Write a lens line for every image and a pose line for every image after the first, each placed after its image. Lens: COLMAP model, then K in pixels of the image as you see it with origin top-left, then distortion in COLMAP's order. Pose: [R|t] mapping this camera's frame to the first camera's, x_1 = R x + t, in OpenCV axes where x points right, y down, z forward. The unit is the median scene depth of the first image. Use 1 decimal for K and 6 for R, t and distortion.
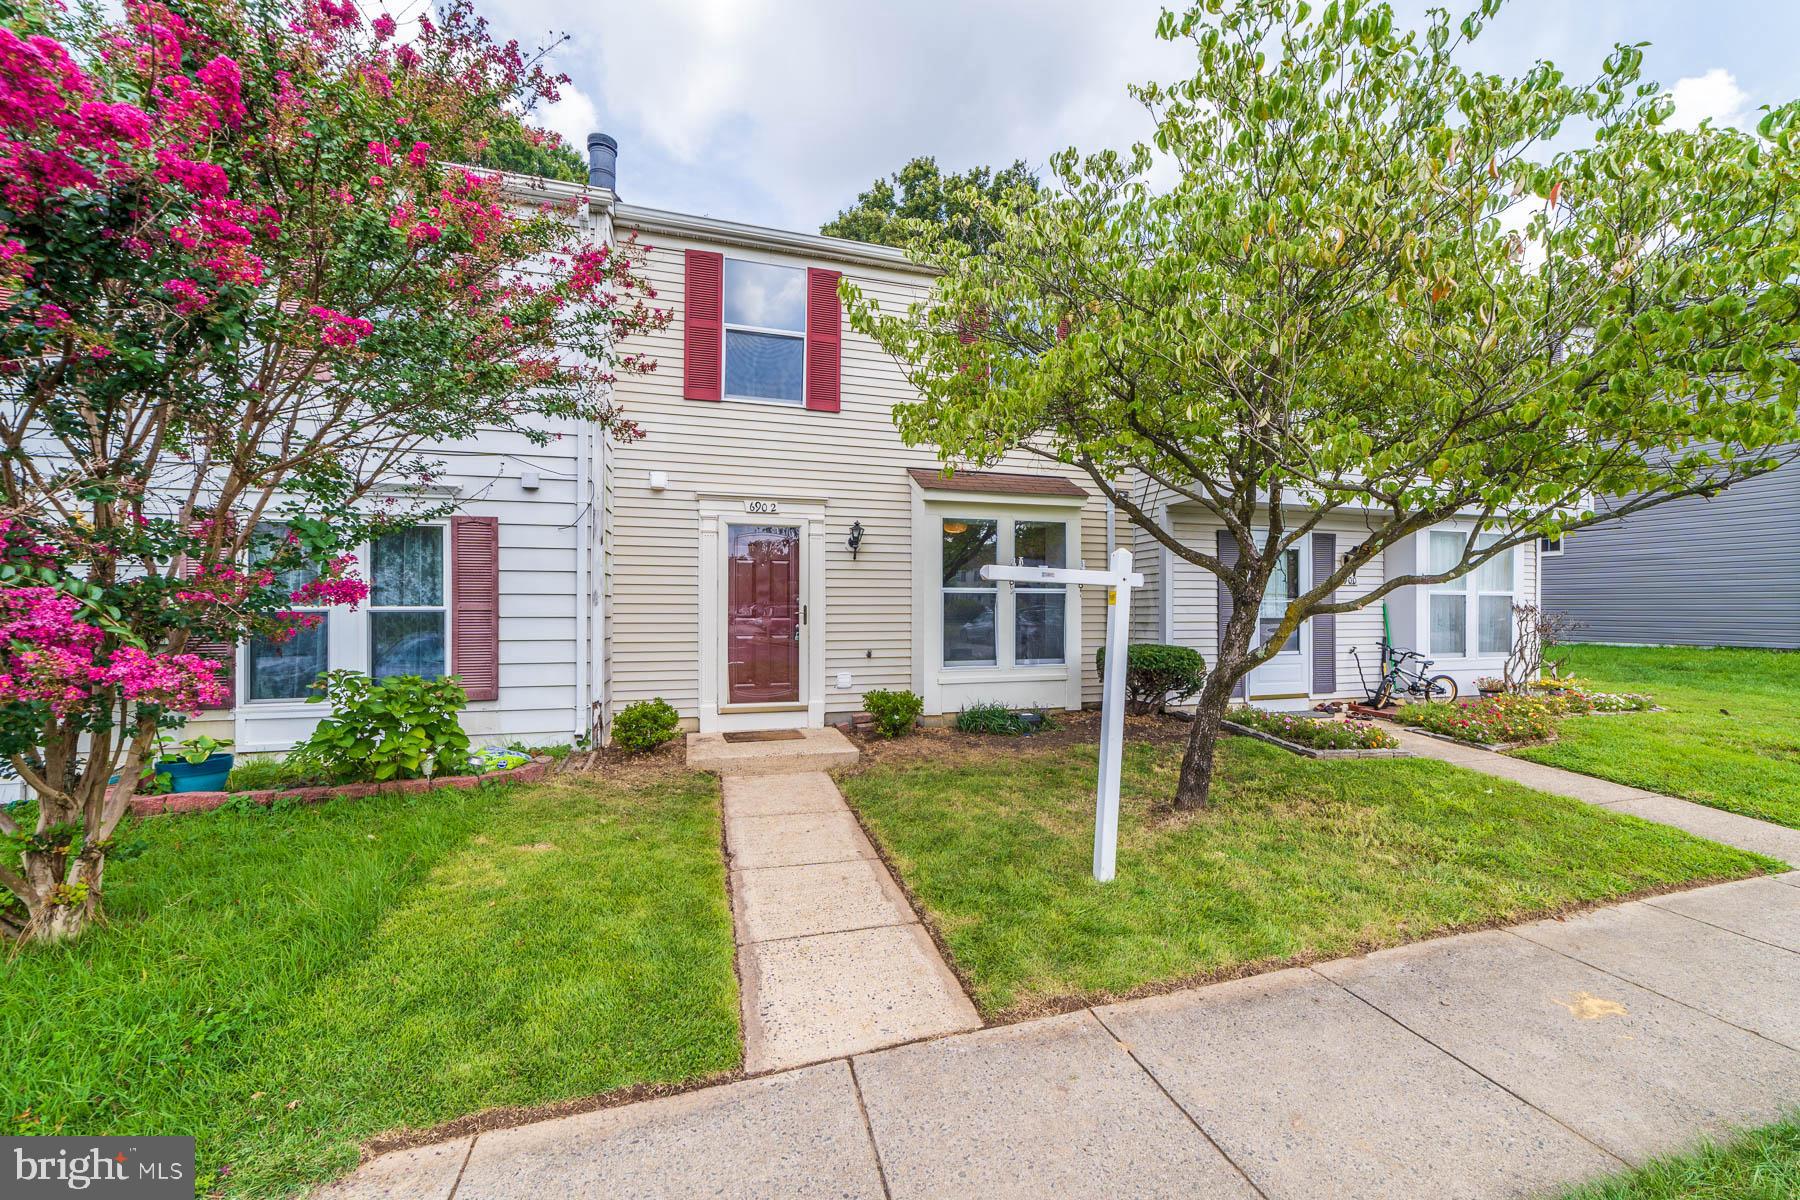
lens RADIAL K [[648.0, 0, 897.6], [0, 648.0, 584.5], [0, 0, 1]] dist [-0.000189, 0.000007]
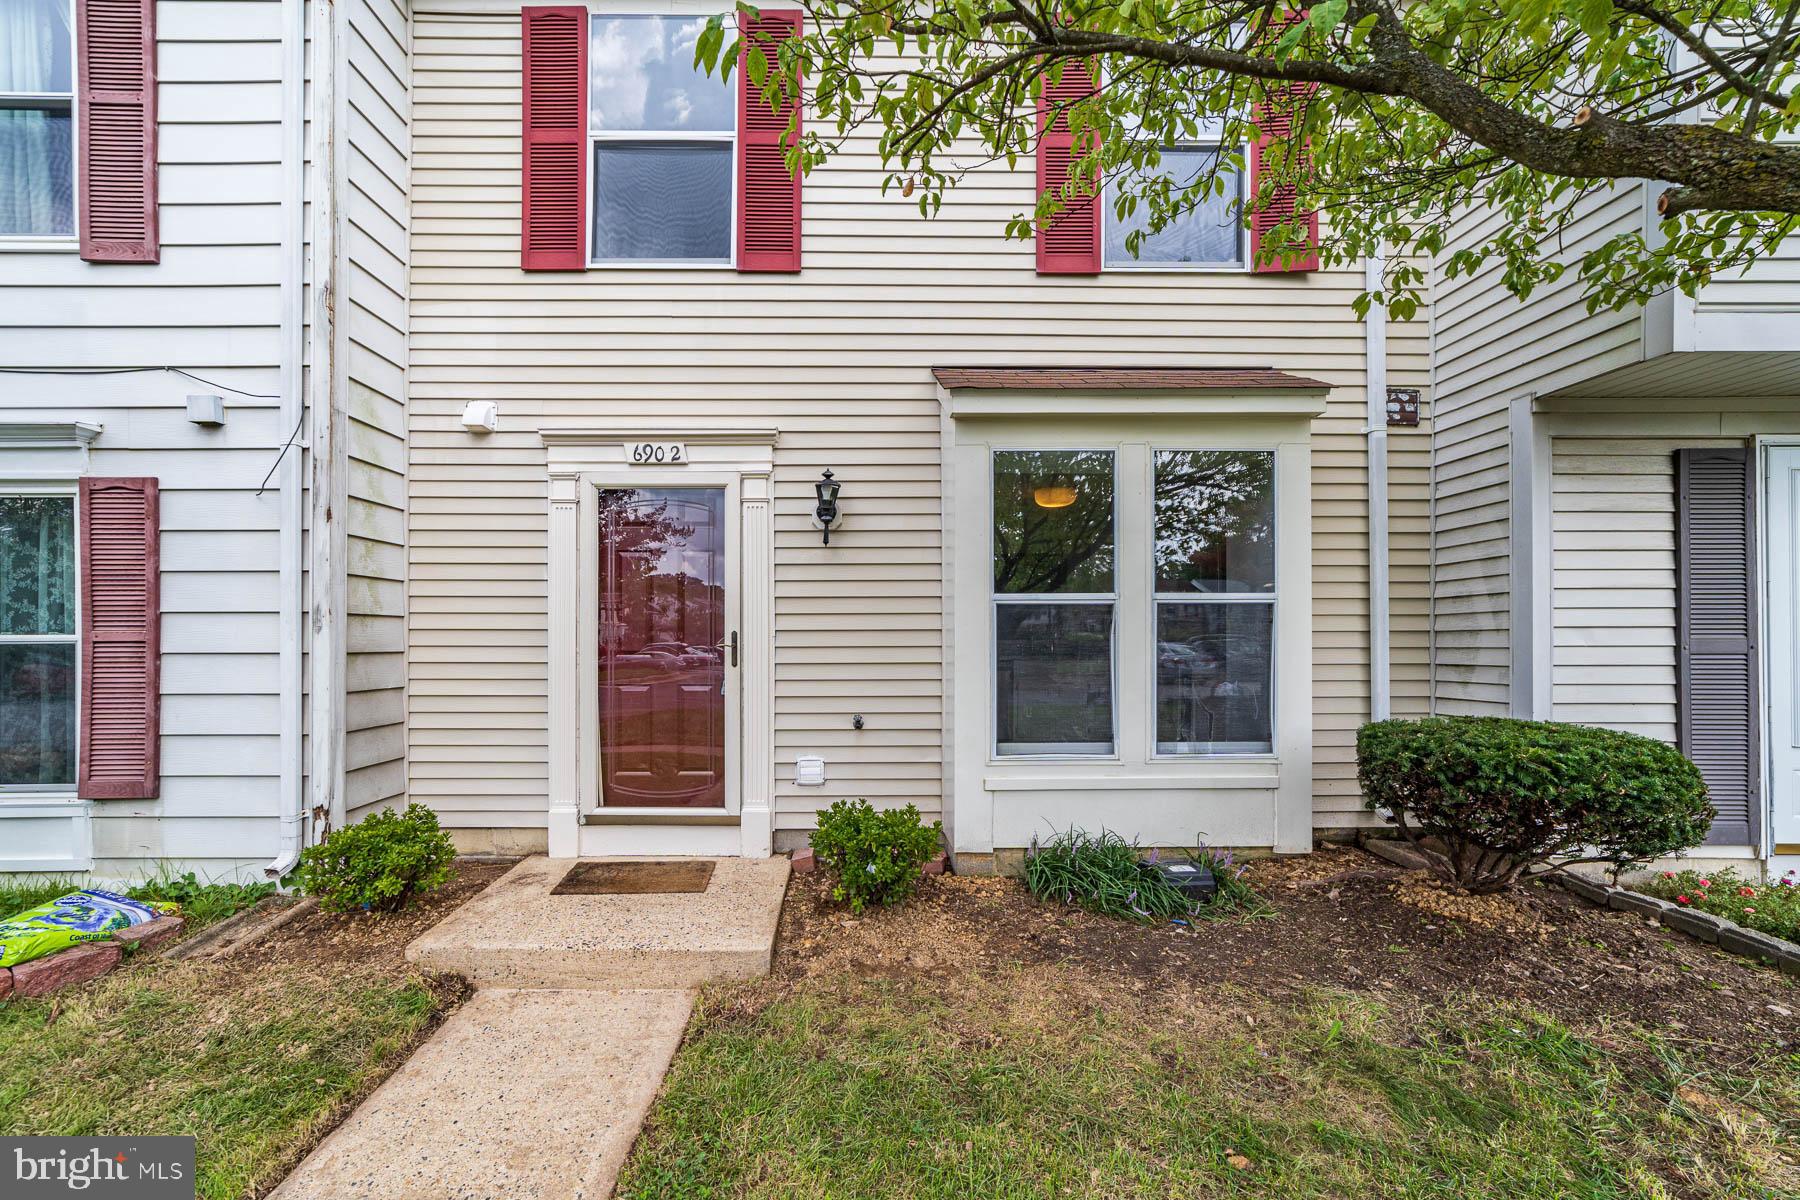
lens RADIAL K [[675.3, 0, 863.4], [0, 675.3, 626.9], [0, 0, 1]] dist [-0.001642, 0.000101]
pose [[0.962362, -0.008111, -0.271650, 0.115239], [0.013124, 0.999775, 0.016643, 0.020642], [0.271454, -0.019581, 0.962252, 0.487003]]
